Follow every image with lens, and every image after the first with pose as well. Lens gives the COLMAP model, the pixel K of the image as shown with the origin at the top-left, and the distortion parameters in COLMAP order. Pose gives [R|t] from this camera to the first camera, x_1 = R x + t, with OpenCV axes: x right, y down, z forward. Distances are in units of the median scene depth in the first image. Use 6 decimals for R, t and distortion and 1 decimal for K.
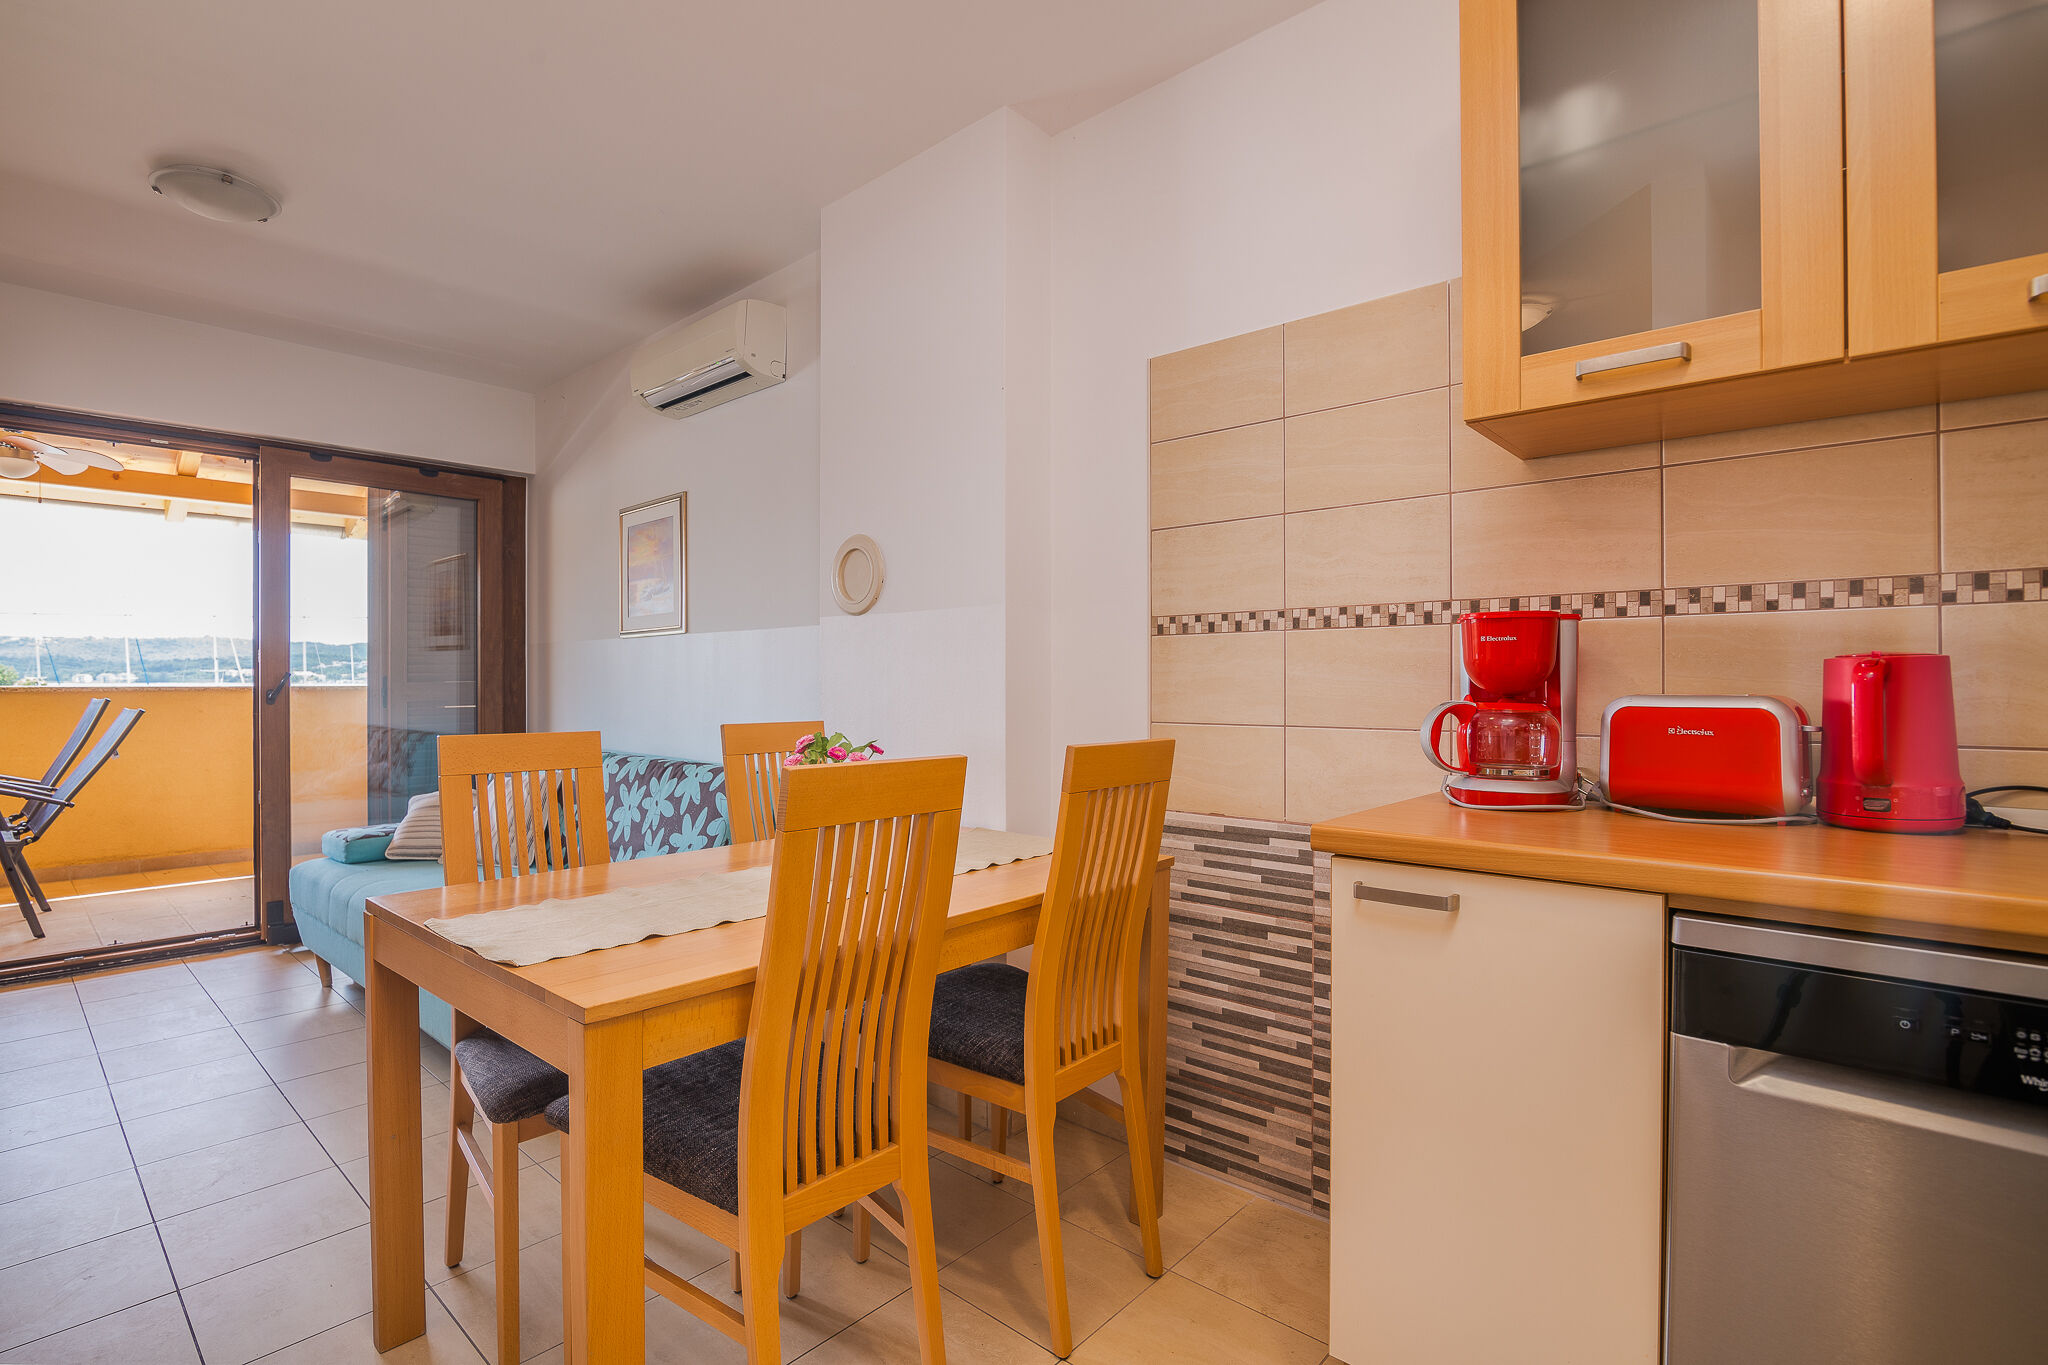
lens RADIAL K [[970.4, 0, 977.6], [0, 970.4, 686.4], [0, 0, 1]] dist [-0.013785, 0.000436]
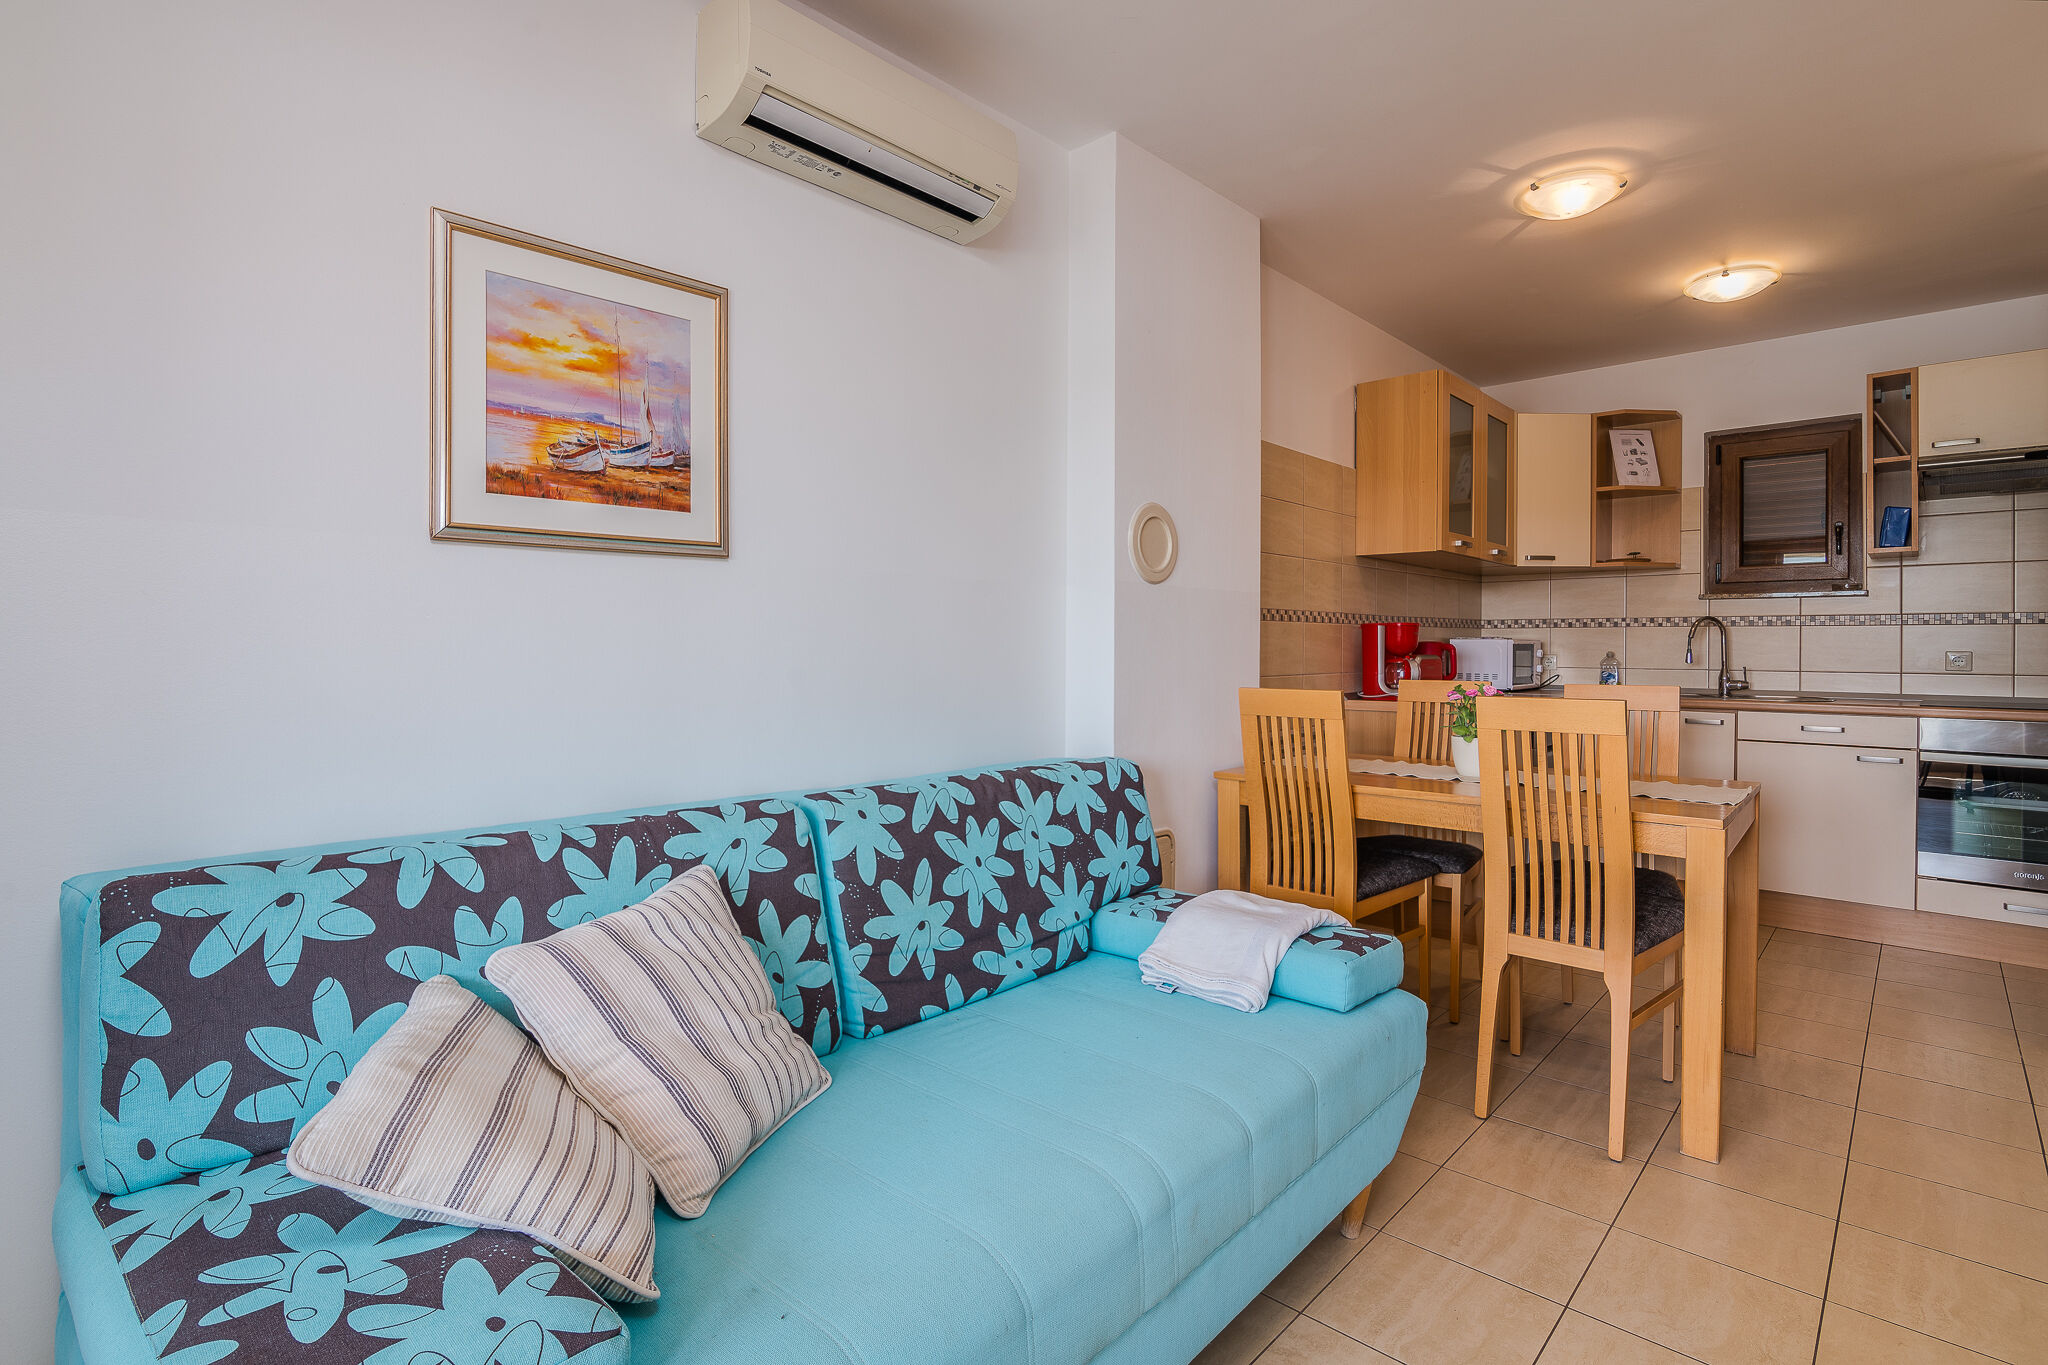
lens RADIAL K [[971.7, 0, 1052.4], [0, 971.7, 650.7], [0, 0, 1]] dist [-0.022884, 0.000775]
pose [[-0.016603, -0.002379, 0.999859, -1.928026], [0.003943, 0.999989, 0.002445, -0.013461], [-0.999854, 0.003983, -0.016594, 1.935838]]
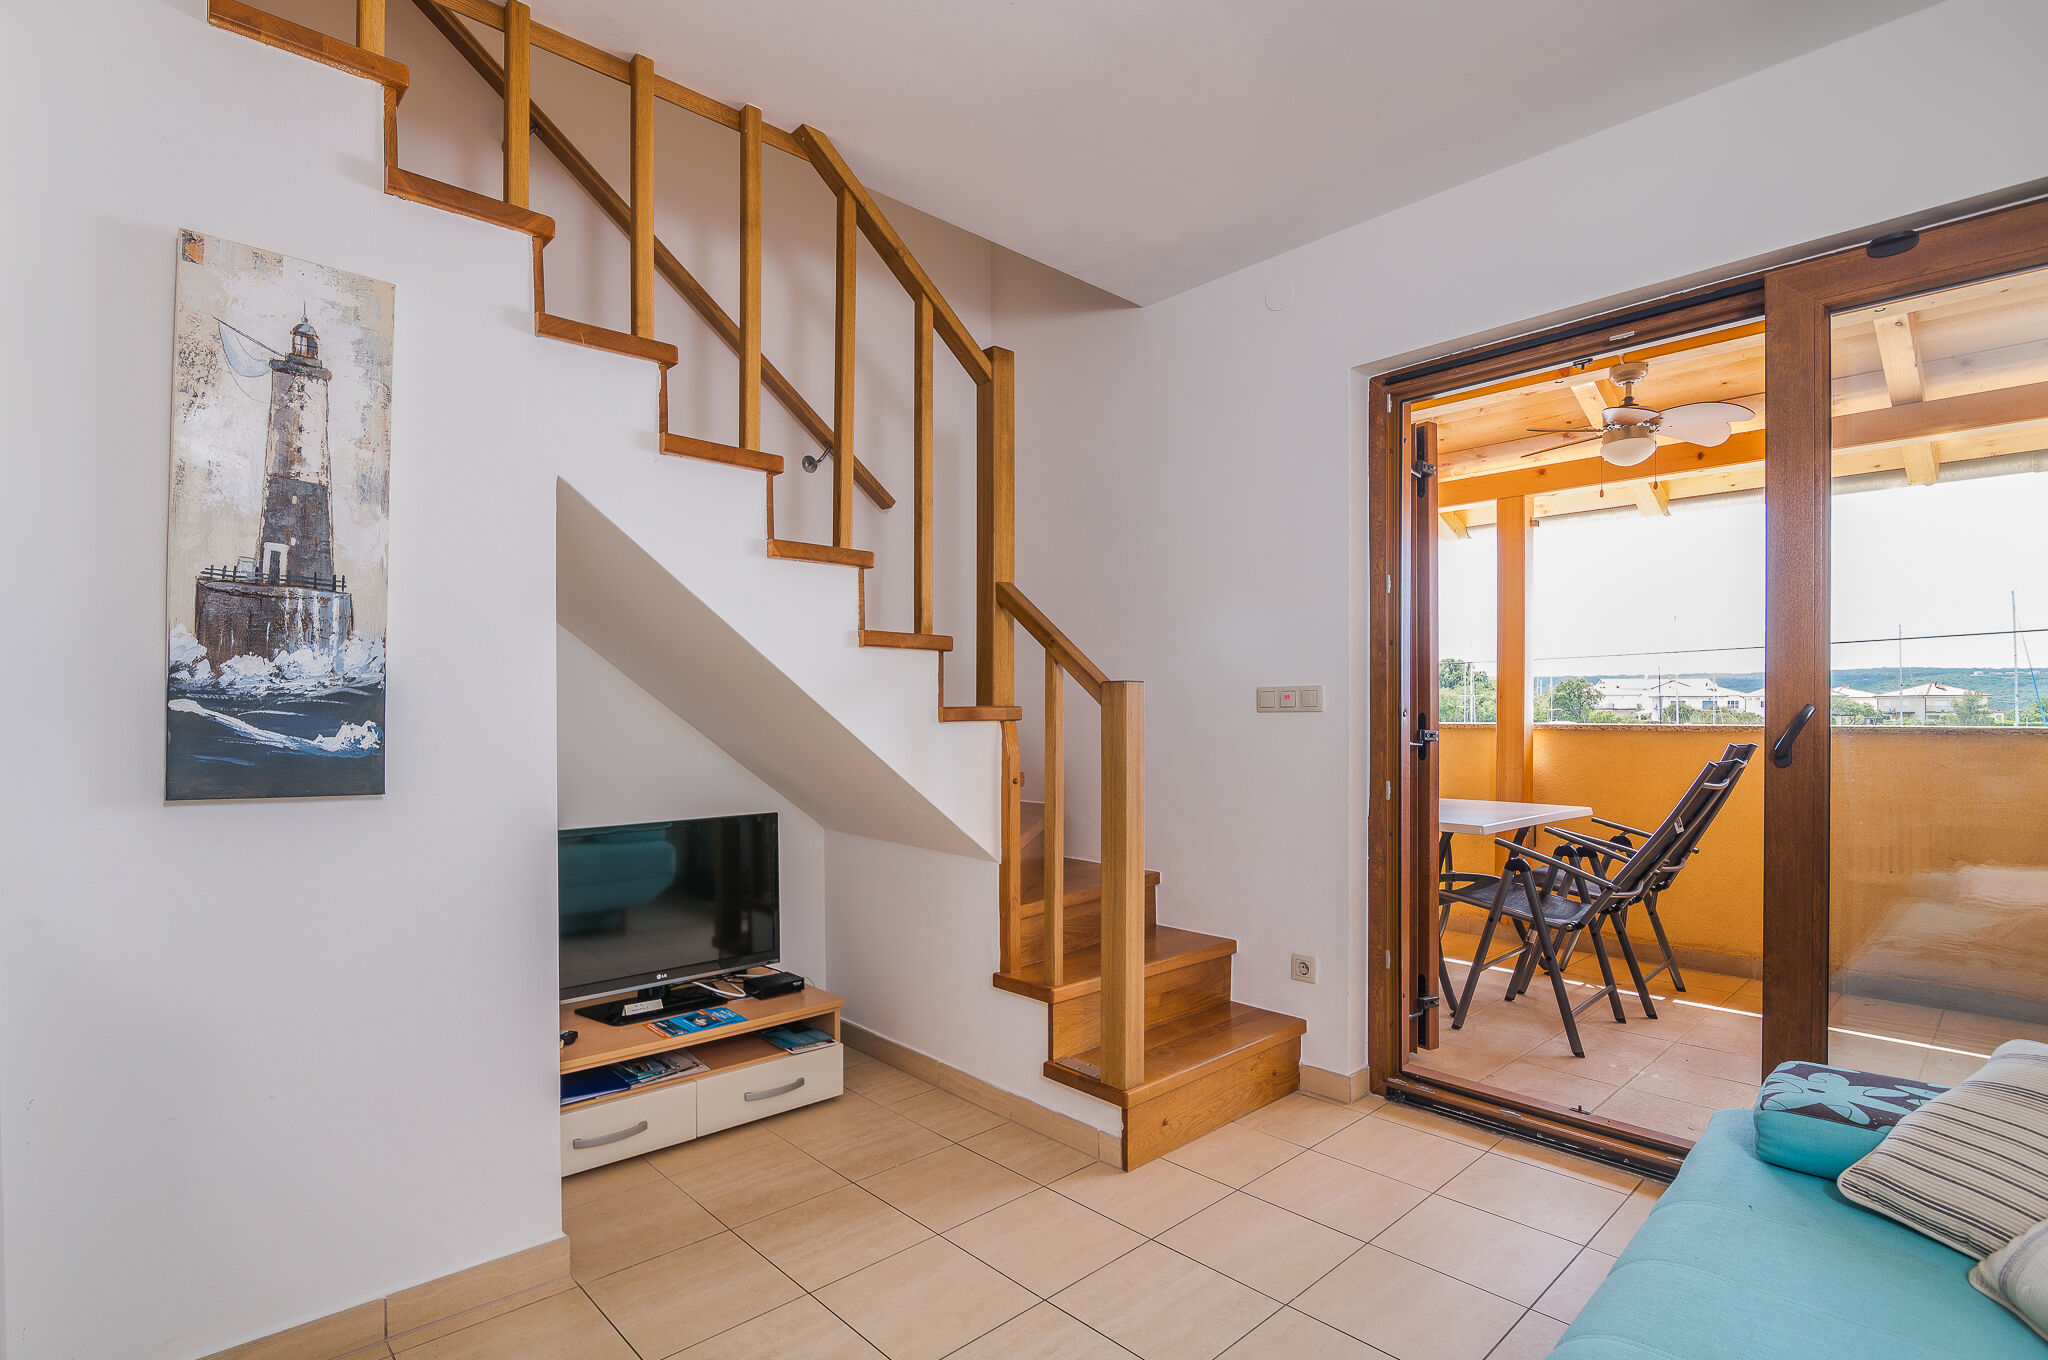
lens RADIAL K [[980.7, 0, 1031.1], [0, 980.7, 716.3], [0, 0, 1]] dist [-0.001854, -0.009797]
pose [[-0.054631, 0.002180, -0.998504, -0.463655], [-0.008459, 0.999961, 0.002646, -0.013453], [0.998471, 0.008590, -0.054610, 1.540368]]
